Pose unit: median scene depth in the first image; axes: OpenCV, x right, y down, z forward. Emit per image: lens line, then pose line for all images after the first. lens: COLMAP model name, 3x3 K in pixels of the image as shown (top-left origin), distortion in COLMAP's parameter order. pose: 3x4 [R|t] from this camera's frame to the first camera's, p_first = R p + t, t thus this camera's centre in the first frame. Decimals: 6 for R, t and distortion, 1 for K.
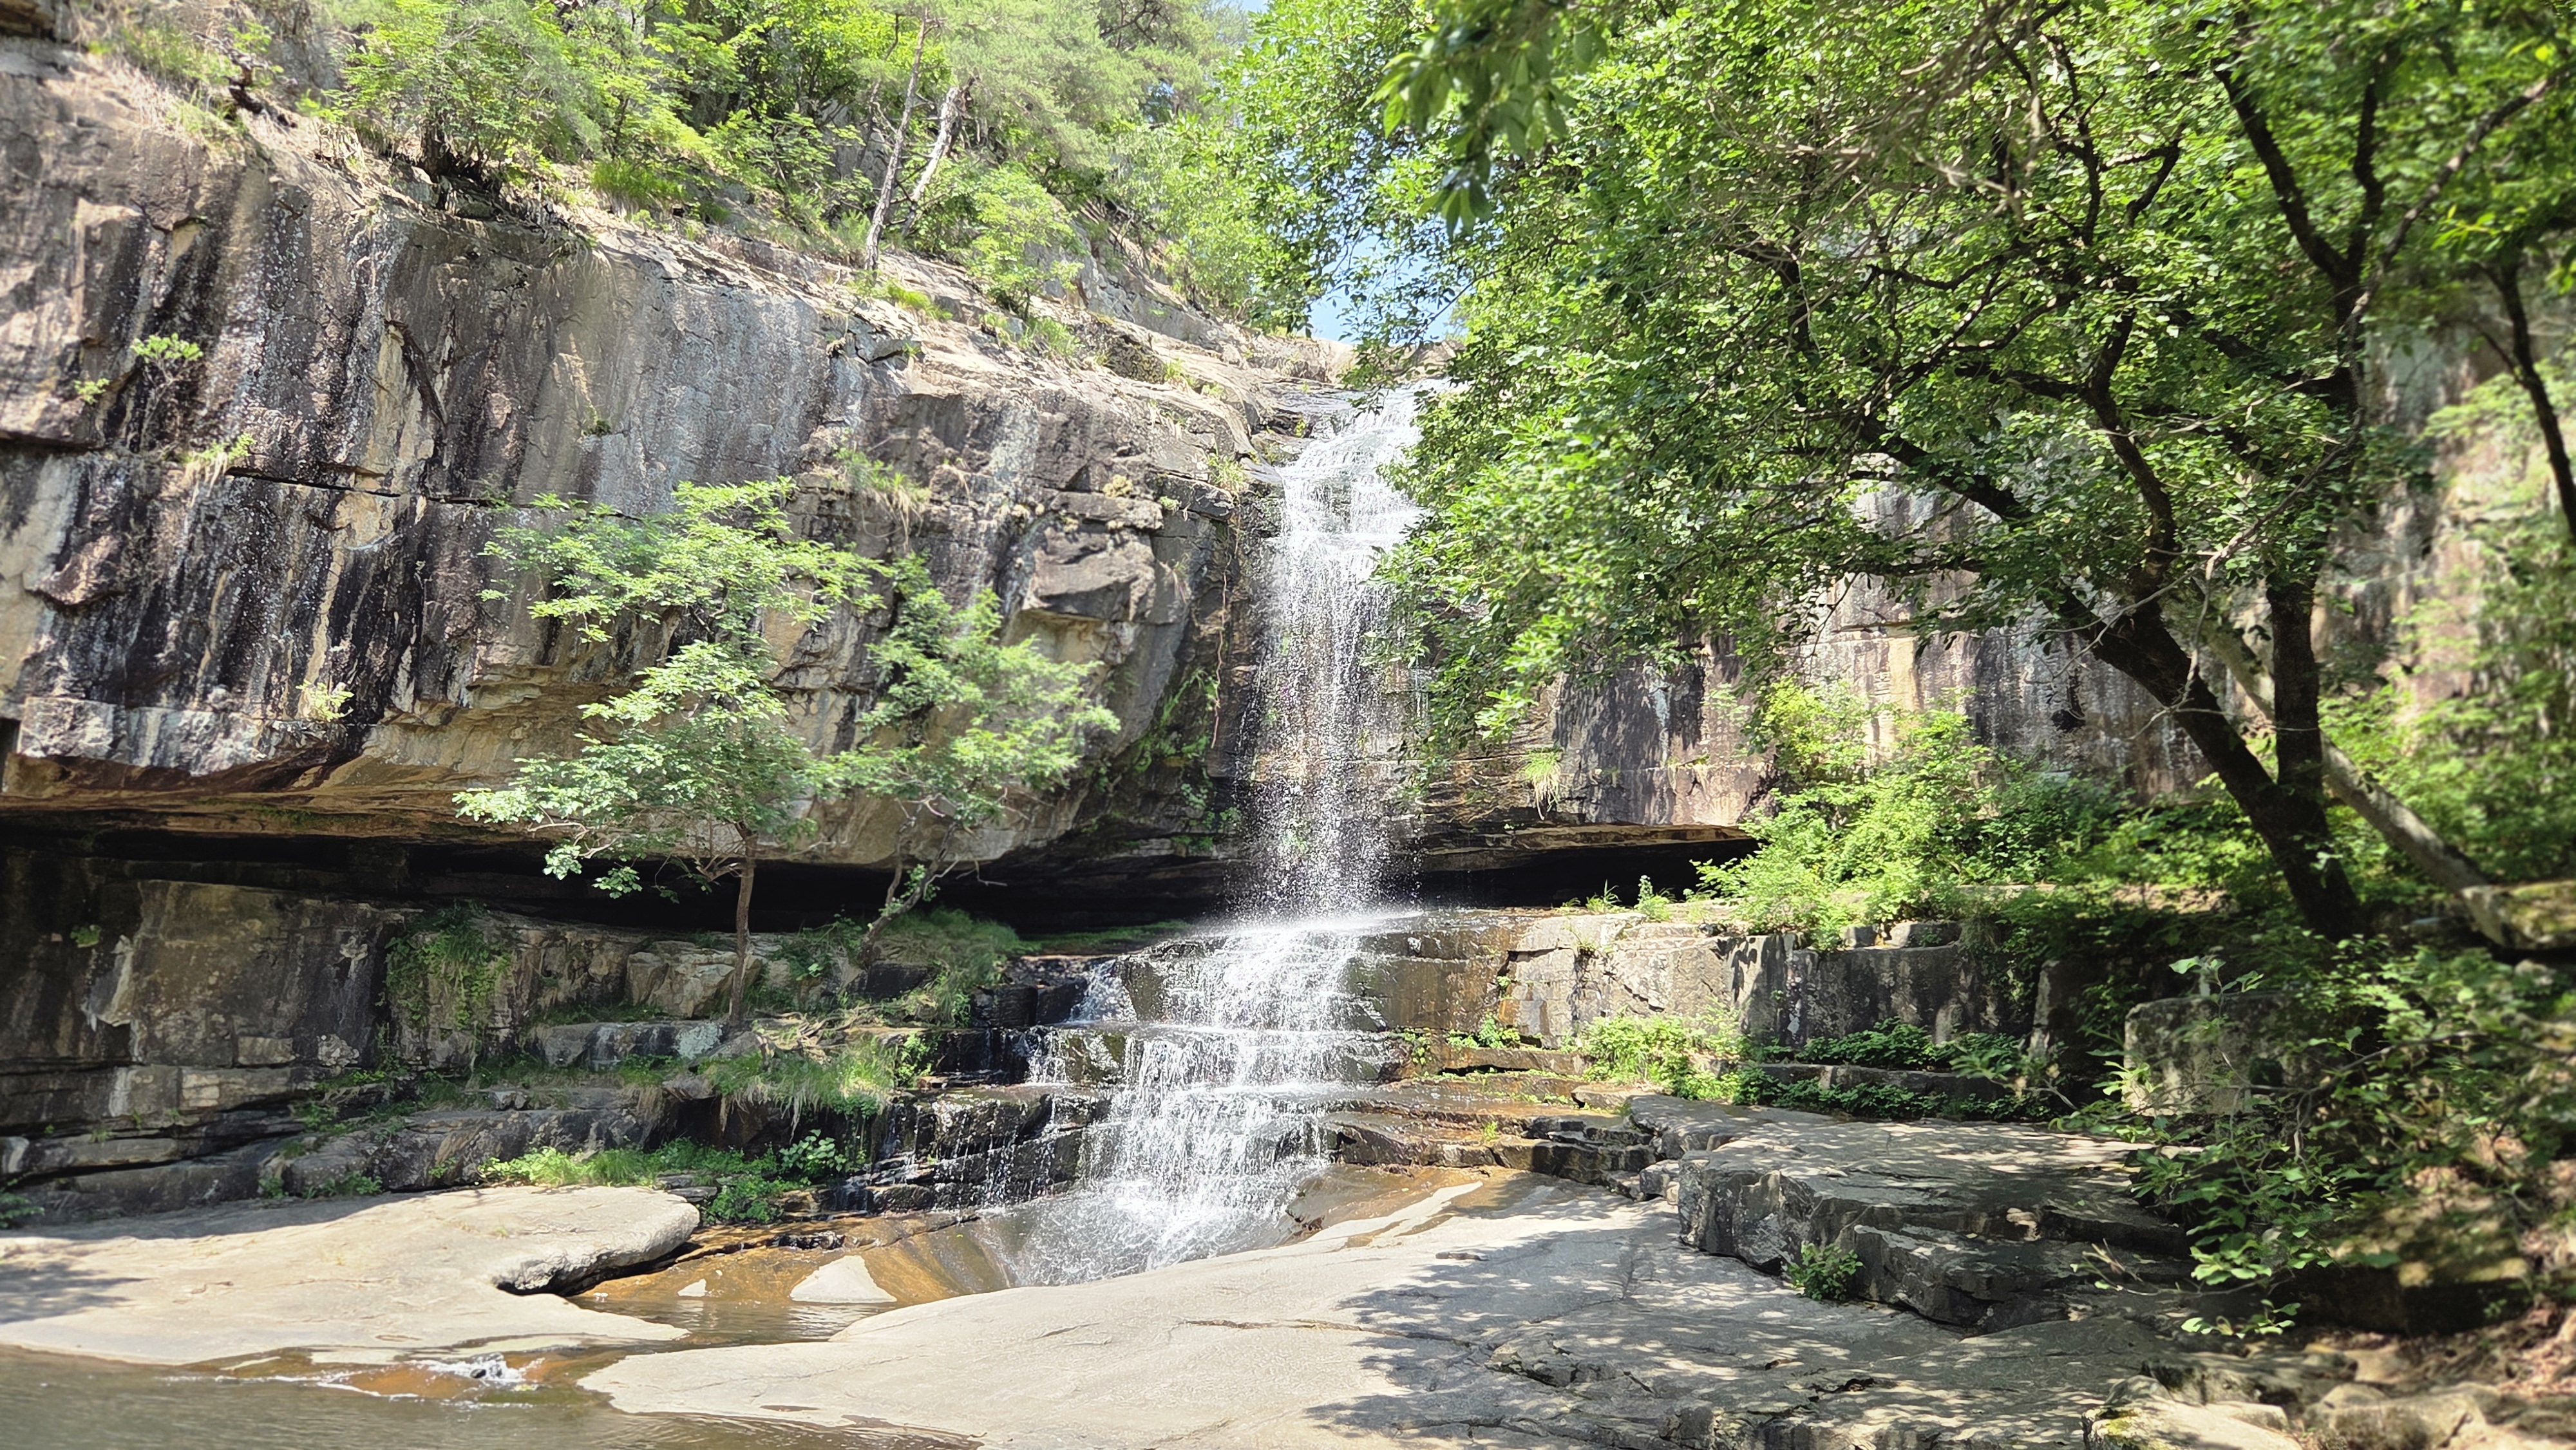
lens RADIAL K [[1918.3, 0, 1364.0], [0, 1918.3, 675.1], [0, 0, 1]] dist [0.042311, -0.014995]
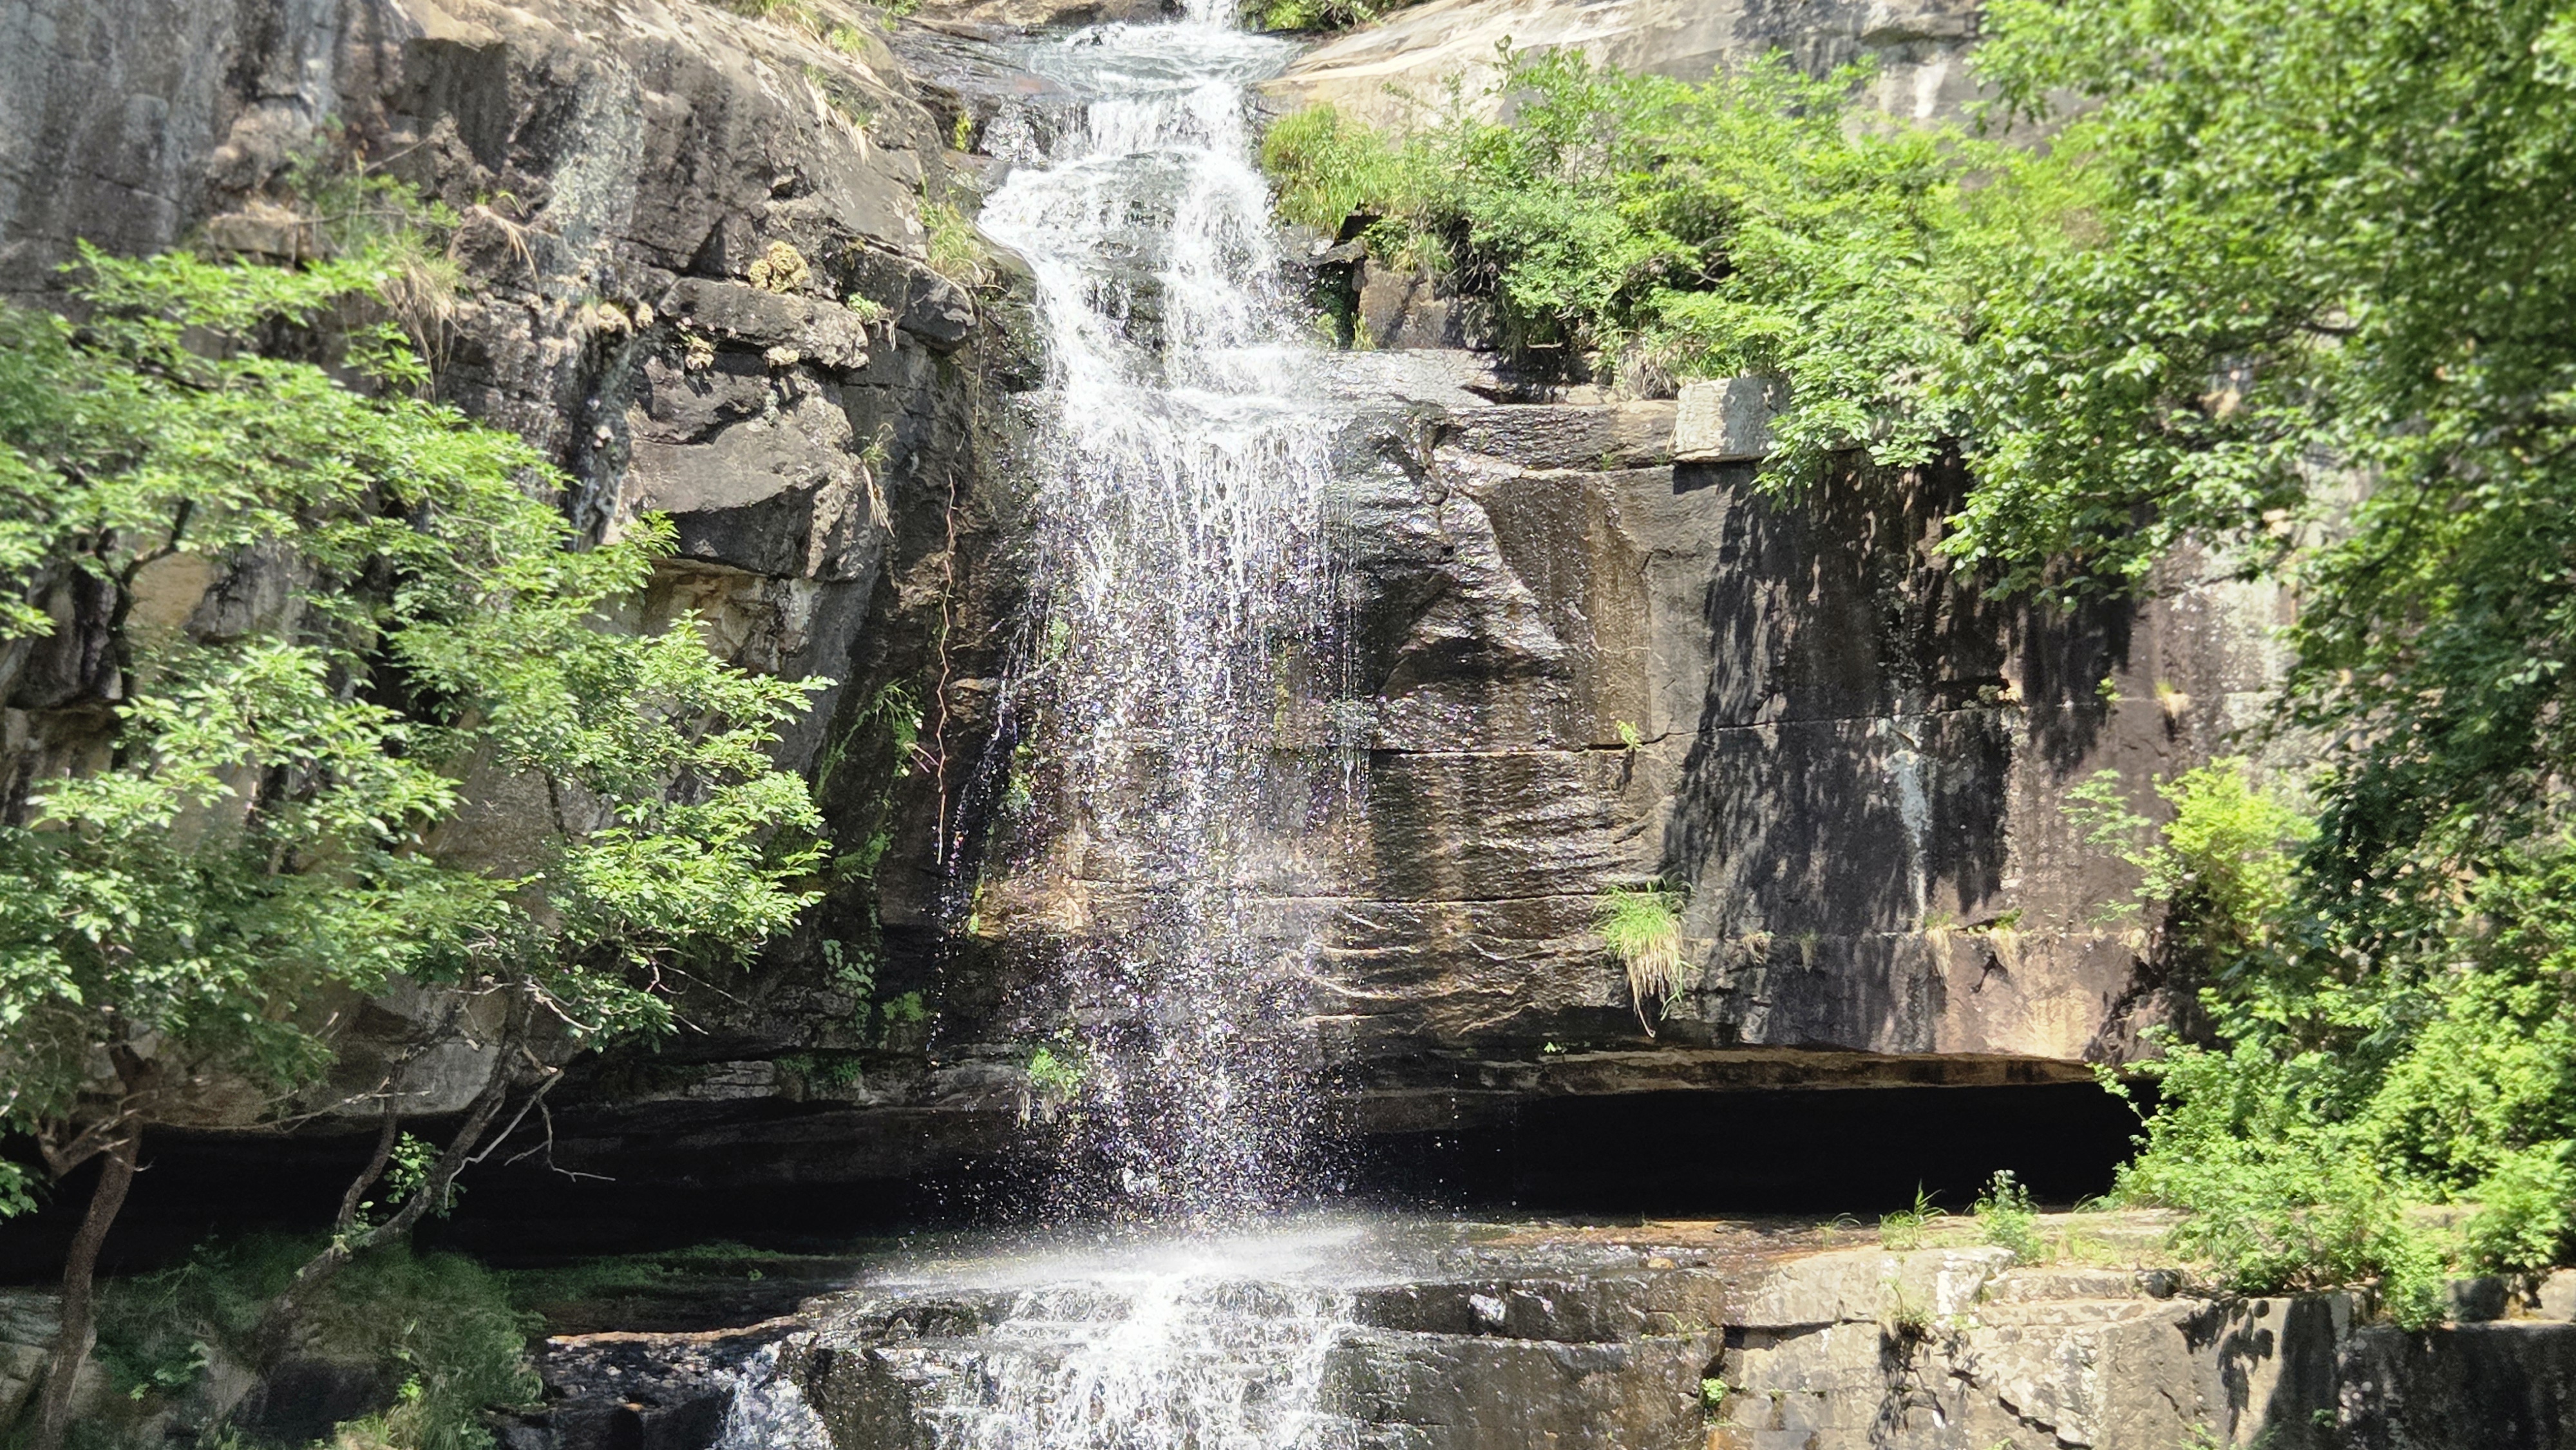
lens RADIAL K [[4461.8, 0, 1295.4], [0, 4461.8, 715.5], [0, 0, 1]] dist [0.098626, 0.000000]
pose [[0.955117, 0.033995, 0.294271, -0.358235], [-0.042281, 0.998867, 0.021841, -0.026620], [-0.293195, -0.033303, 0.955472, -0.019188]]
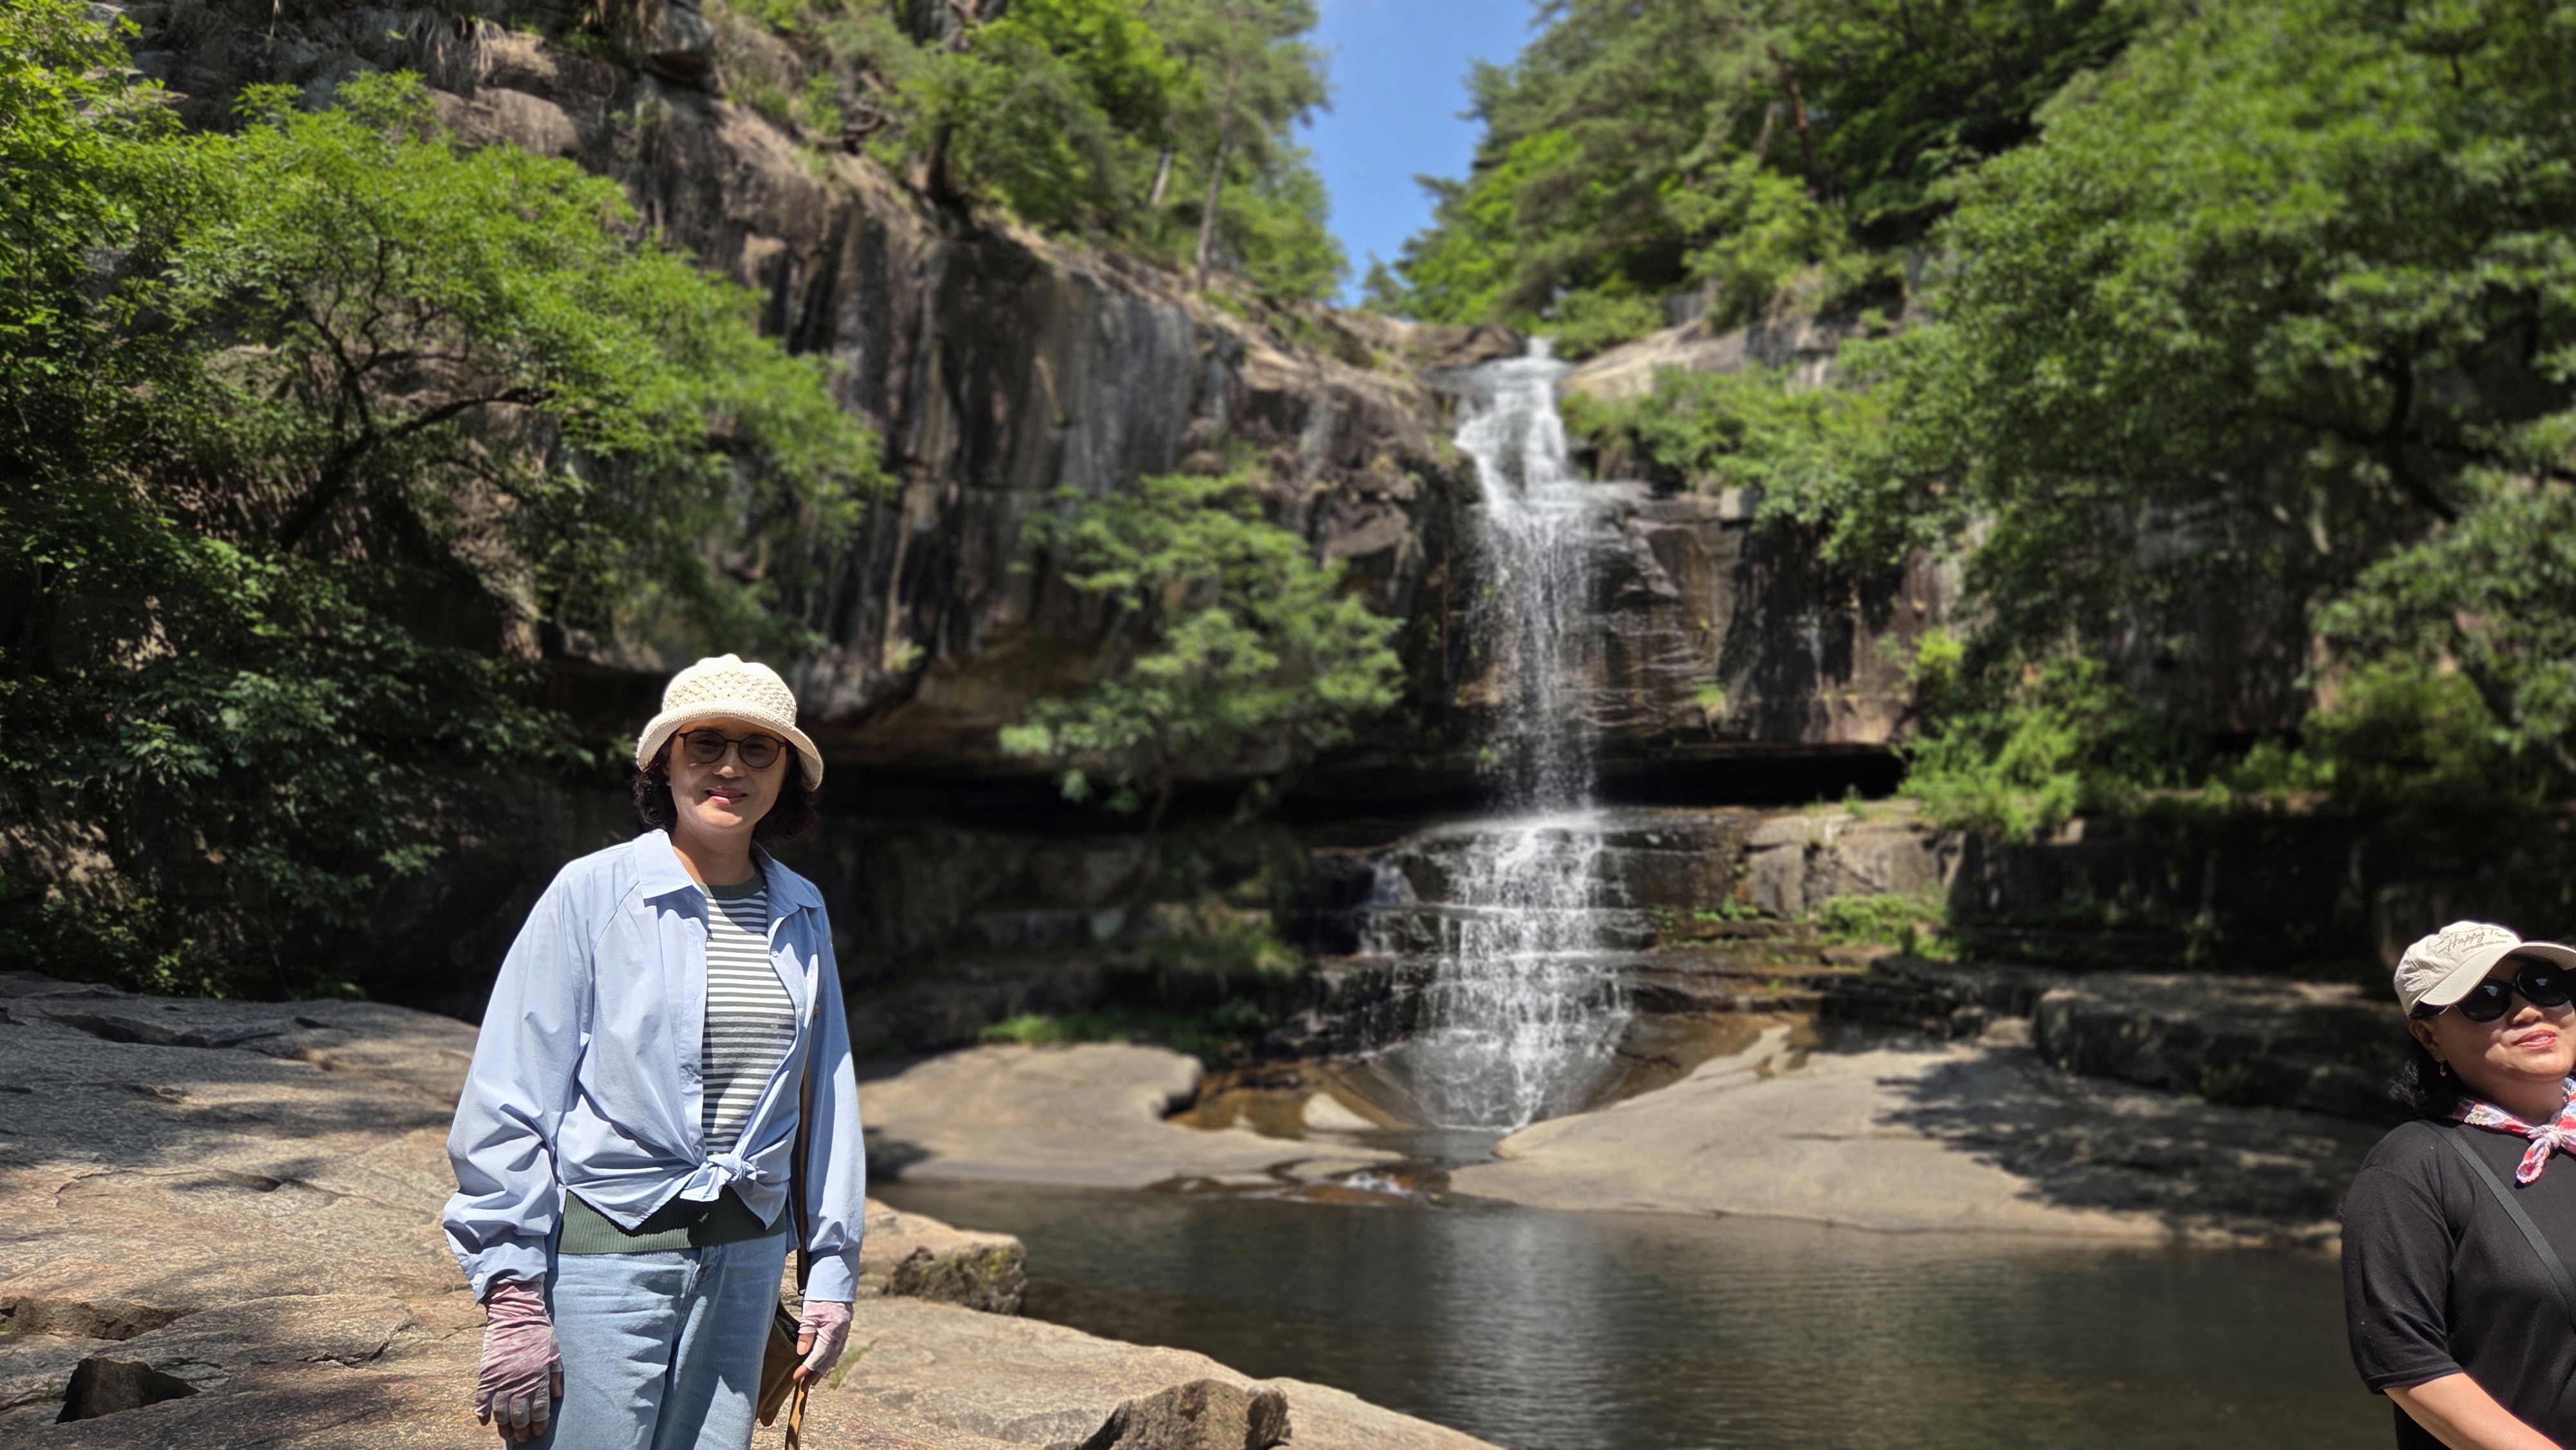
lens RADIAL K [[1714.7, 0, 1298.3], [0, 1714.7, 709.7], [0, 0, 1]] dist [0.050147, 0.001226]
pose [[0.990675, -0.002232, 0.136226, -0.374825], [-0.008824, 0.996715, 0.080501, -0.035342], [-0.135958, -0.080953, 0.987402, -0.080011]]
